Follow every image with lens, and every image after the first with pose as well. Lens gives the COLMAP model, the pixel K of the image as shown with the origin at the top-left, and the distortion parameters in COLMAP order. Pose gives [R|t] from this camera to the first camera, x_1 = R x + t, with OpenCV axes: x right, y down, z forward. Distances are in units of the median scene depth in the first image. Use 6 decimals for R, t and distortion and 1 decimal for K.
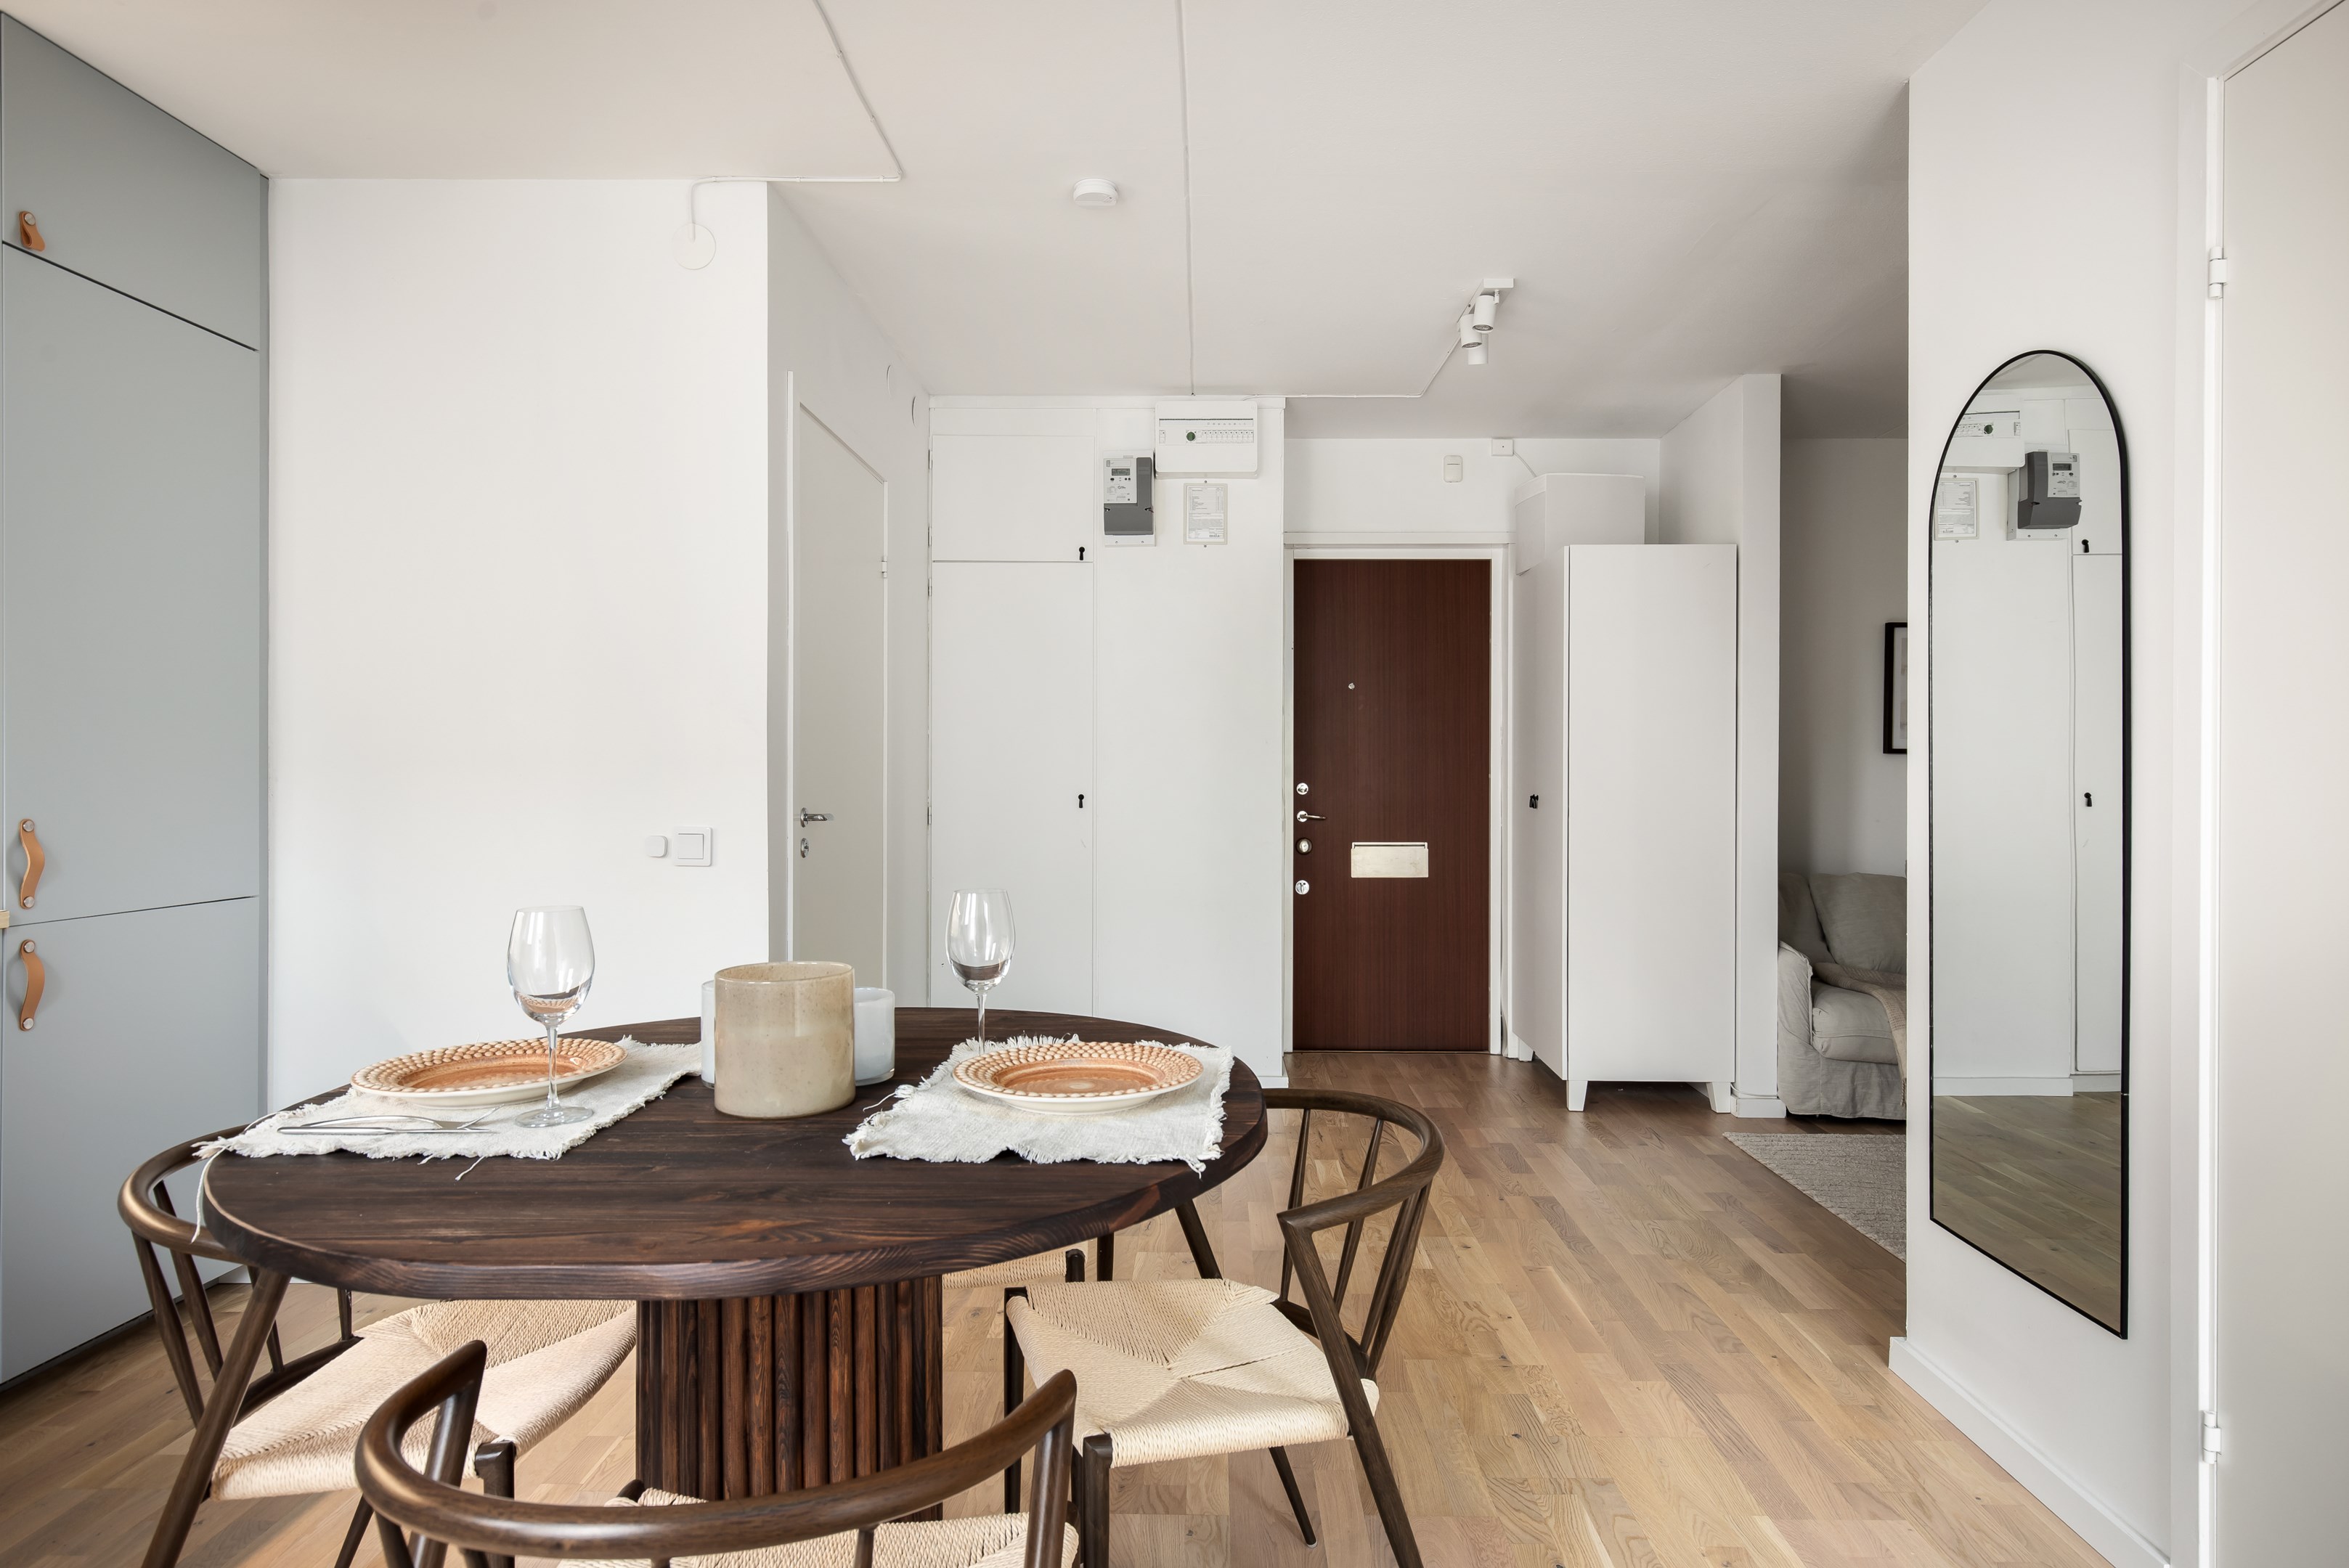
lens RADIAL K [[1313.2, 0, 1175.7], [0, 1313.2, 773.6], [0, 0, 1]] dist [0.000360, 0.000030]
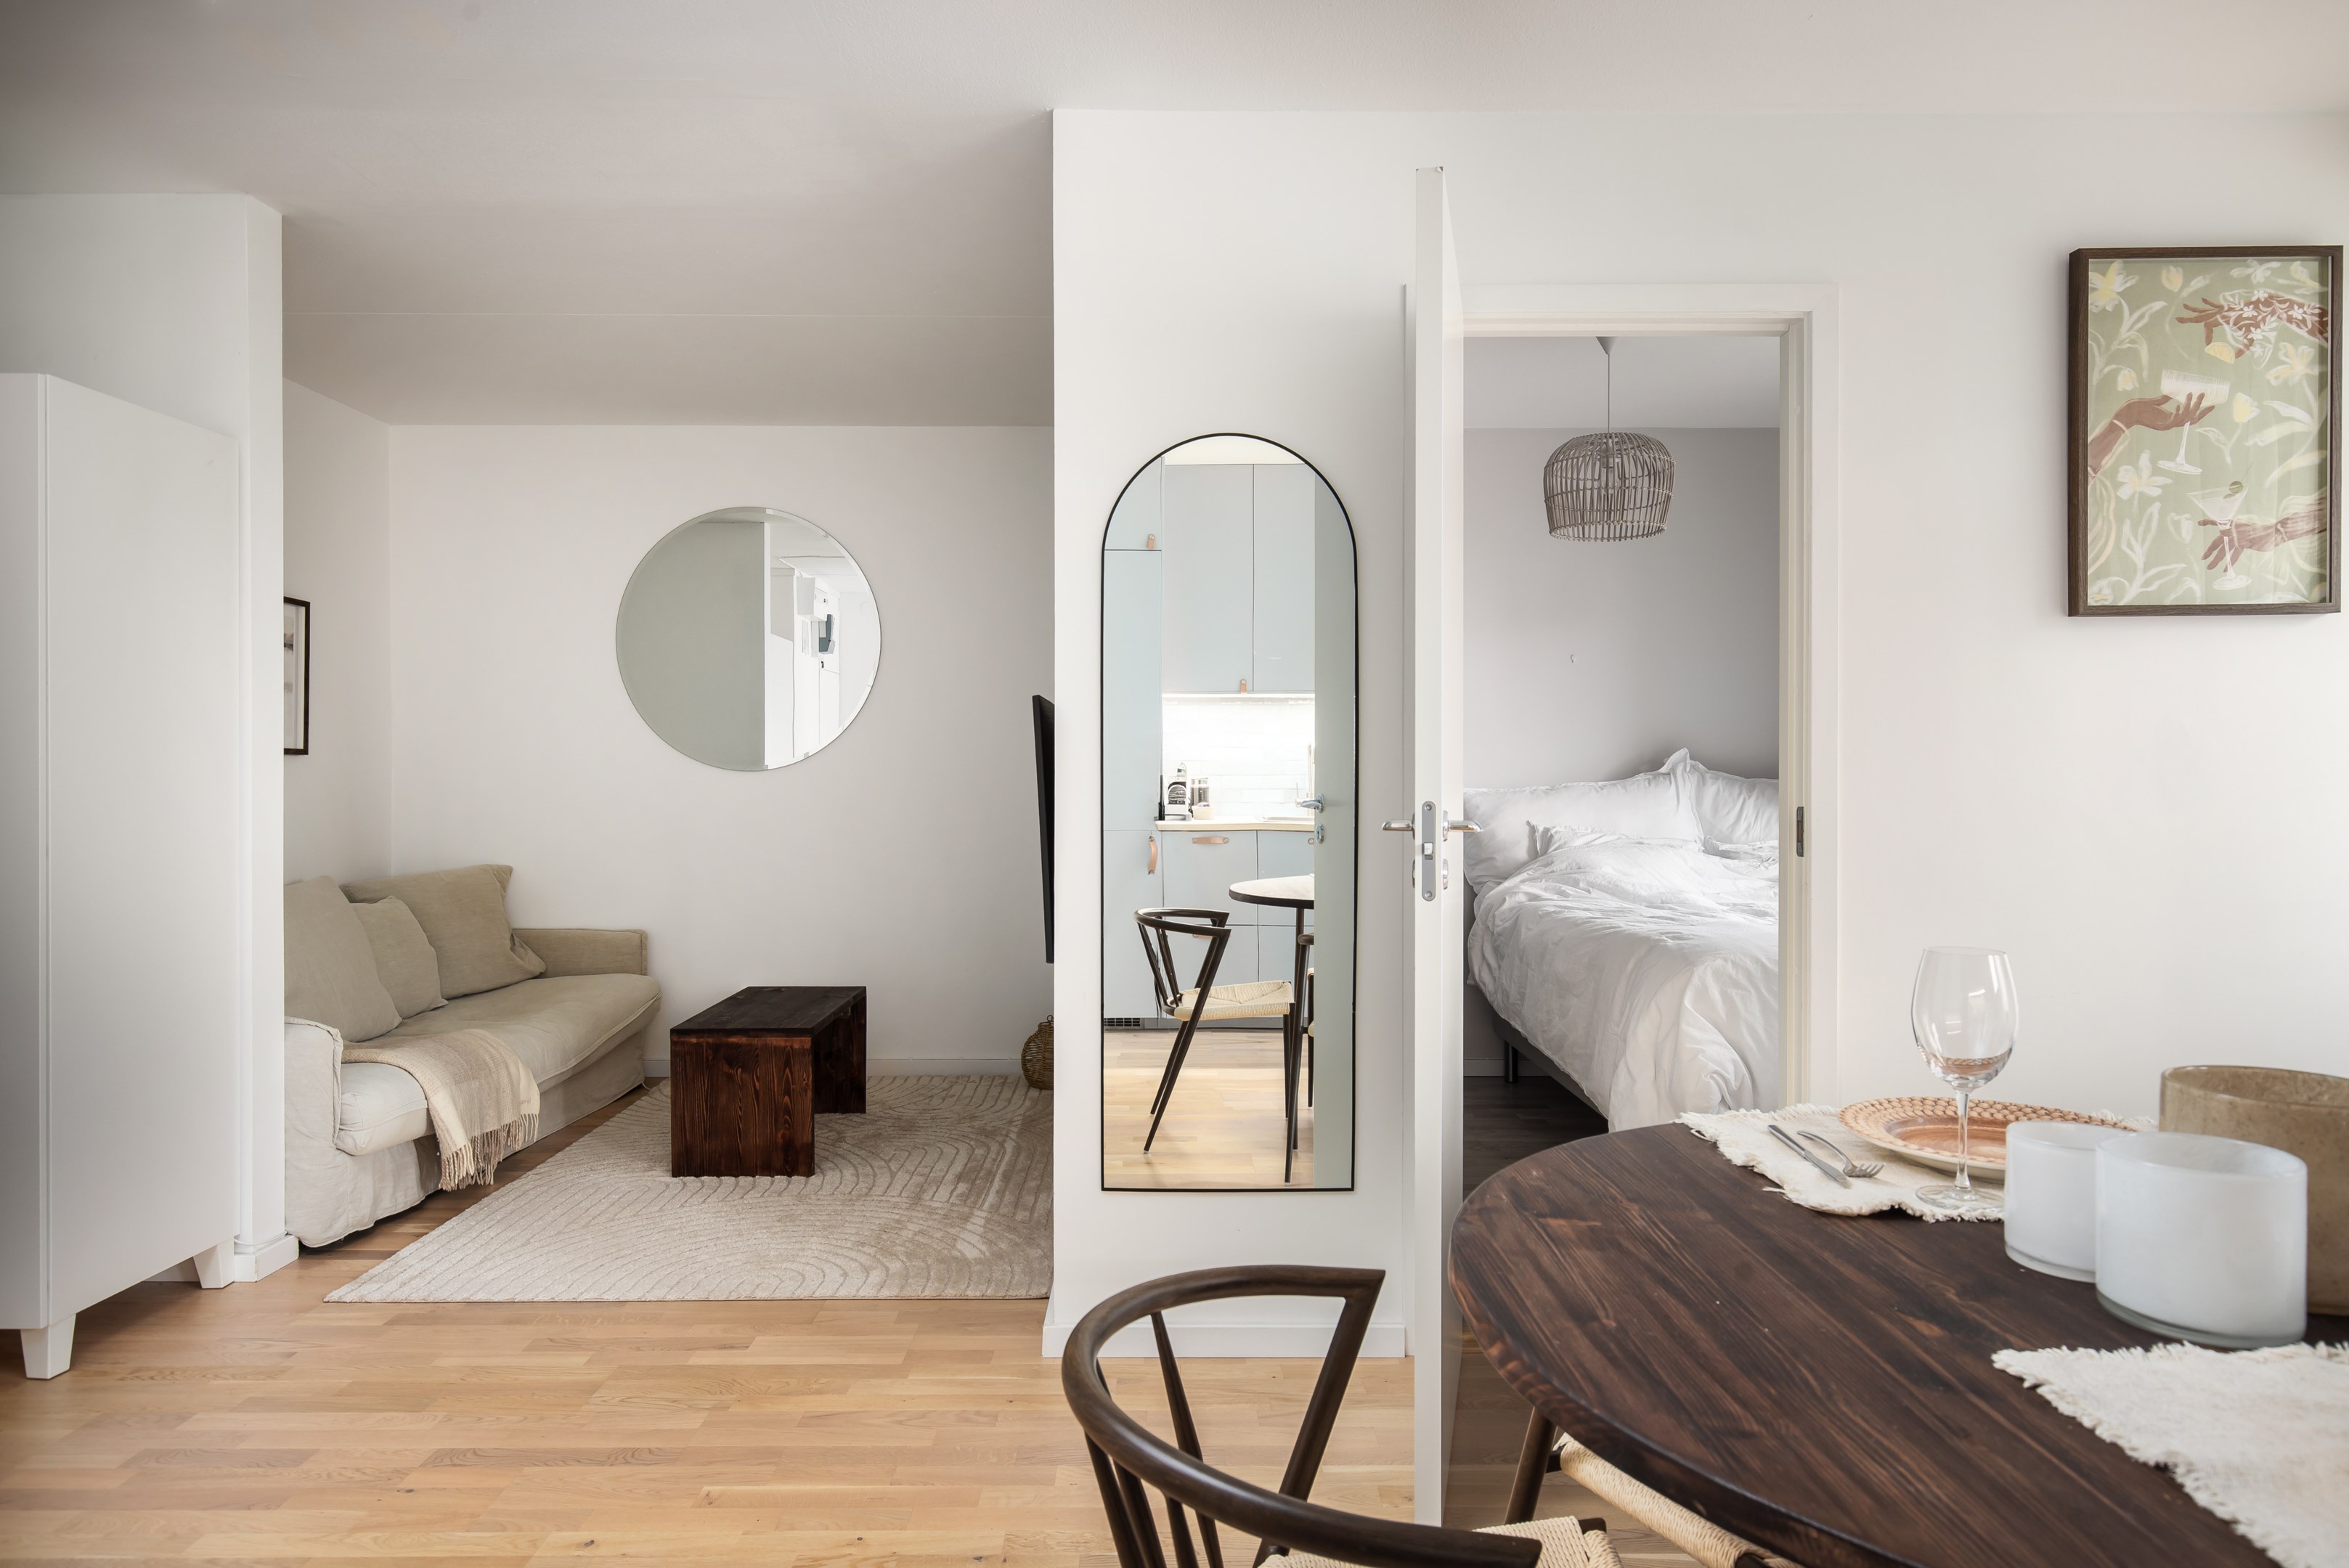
lens RADIAL K [[1470.1, 0, 1174.5], [0, 1470.1, 784.0], [0, 0, 1]] dist [0.001392, 0.000030]
pose [[-0.037606, -0.007949, 0.999261, -0.399909], [0.001828, 0.999966, 0.008023, -0.003190], [-0.999291, 0.002128, -0.037590, 0.621012]]
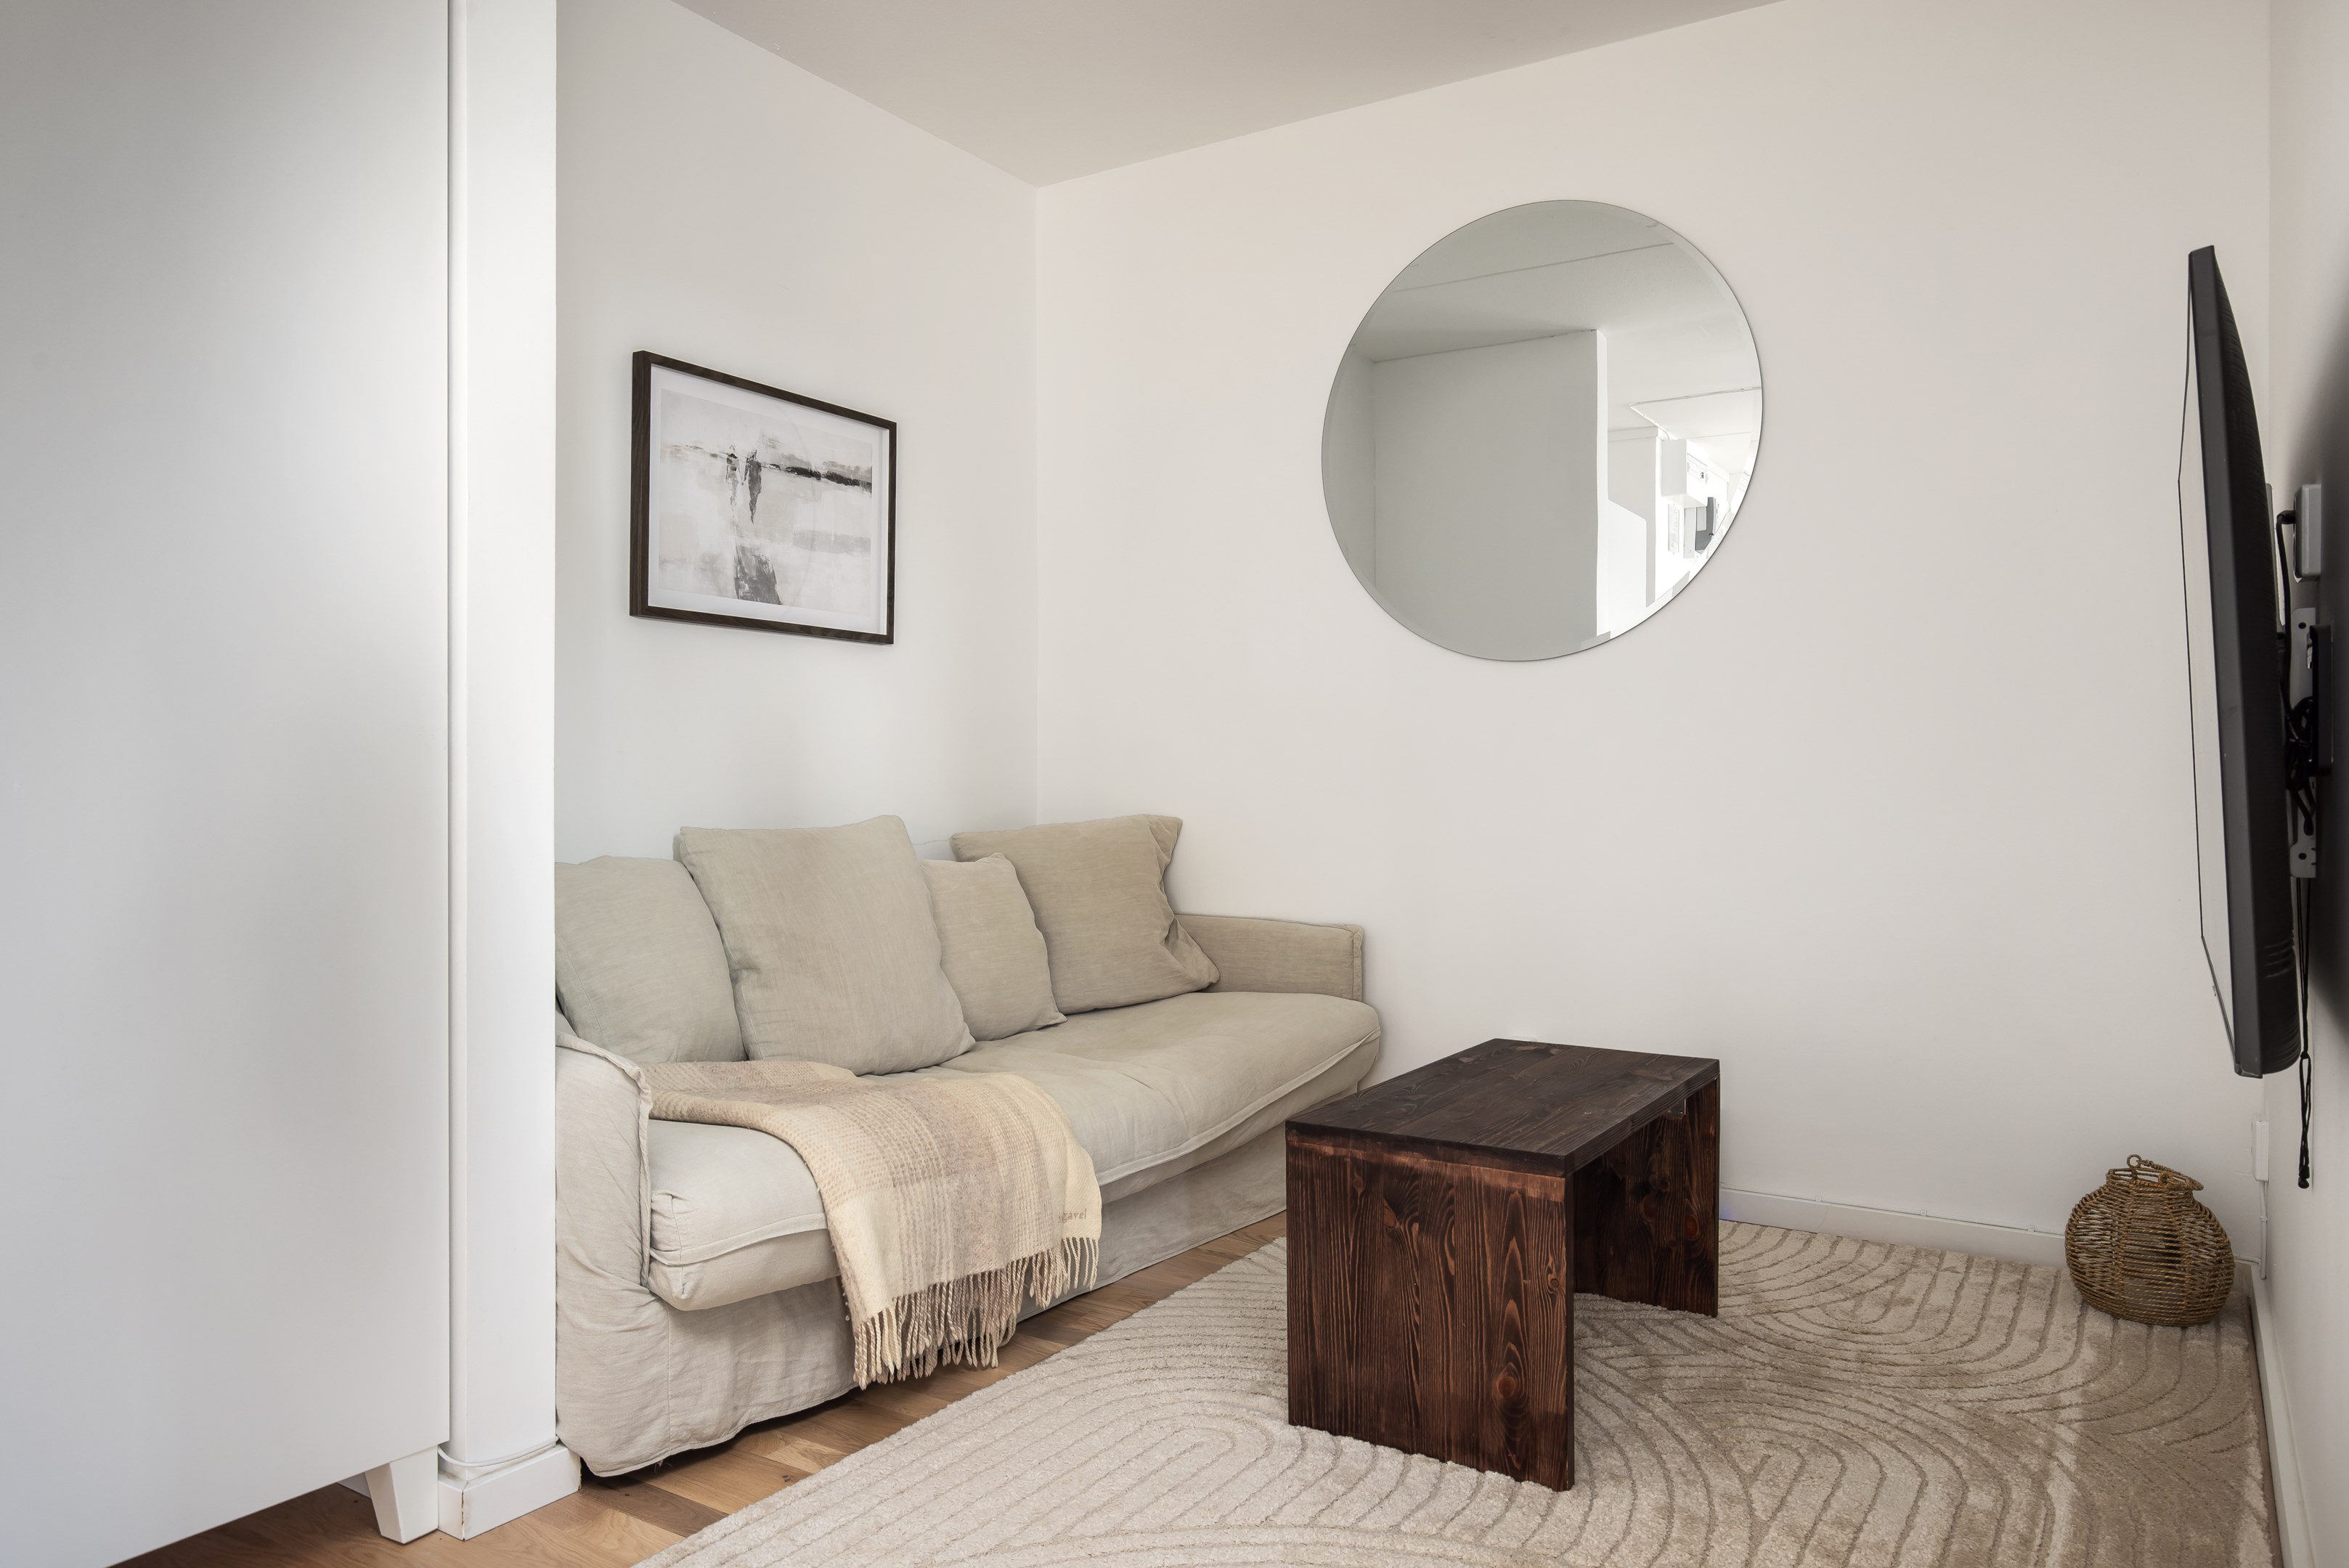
lens RADIAL K [[1580.3, 0, 1174.5], [0, 1580.3, 784.0], [0, 0, 1]] dist [-0.002812, -0.006383]
pose [[0.514768, -0.002830, 0.857325, 0.179326], [-0.000391, 0.999994, 0.003536, 0.061020], [-0.857330, -0.002156, 0.514763, 0.692024]]
